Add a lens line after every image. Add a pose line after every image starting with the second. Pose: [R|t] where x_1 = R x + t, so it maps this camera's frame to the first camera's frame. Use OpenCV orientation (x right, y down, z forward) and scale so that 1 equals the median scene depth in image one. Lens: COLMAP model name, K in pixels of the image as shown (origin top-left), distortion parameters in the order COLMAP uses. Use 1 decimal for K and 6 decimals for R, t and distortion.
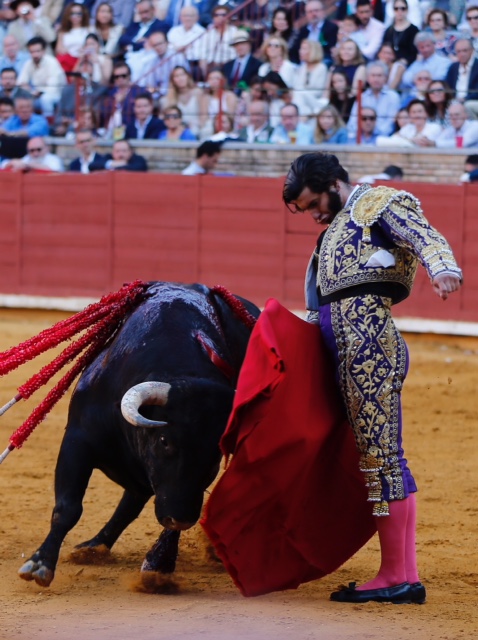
lens RADIAL K [[2055.9, 0, 238.8], [0, 2055.9, 321.0], [0, 0, 1]] dist [0.078943, 0.000000]
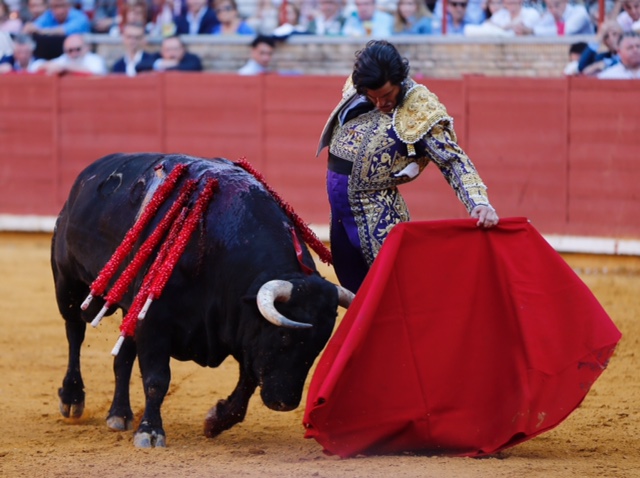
lens RADIAL K [[3665.6, 0, 320.0], [0, 3665.6, 238.4], [0, 0, 1]] dist [0.767947, 0.000000]
pose [[0.999601, -0.022571, -0.016994, 0.030190], [0.022070, 0.999331, -0.029147, 0.044343], [0.017640, 0.028761, 0.999431, -0.552420]]
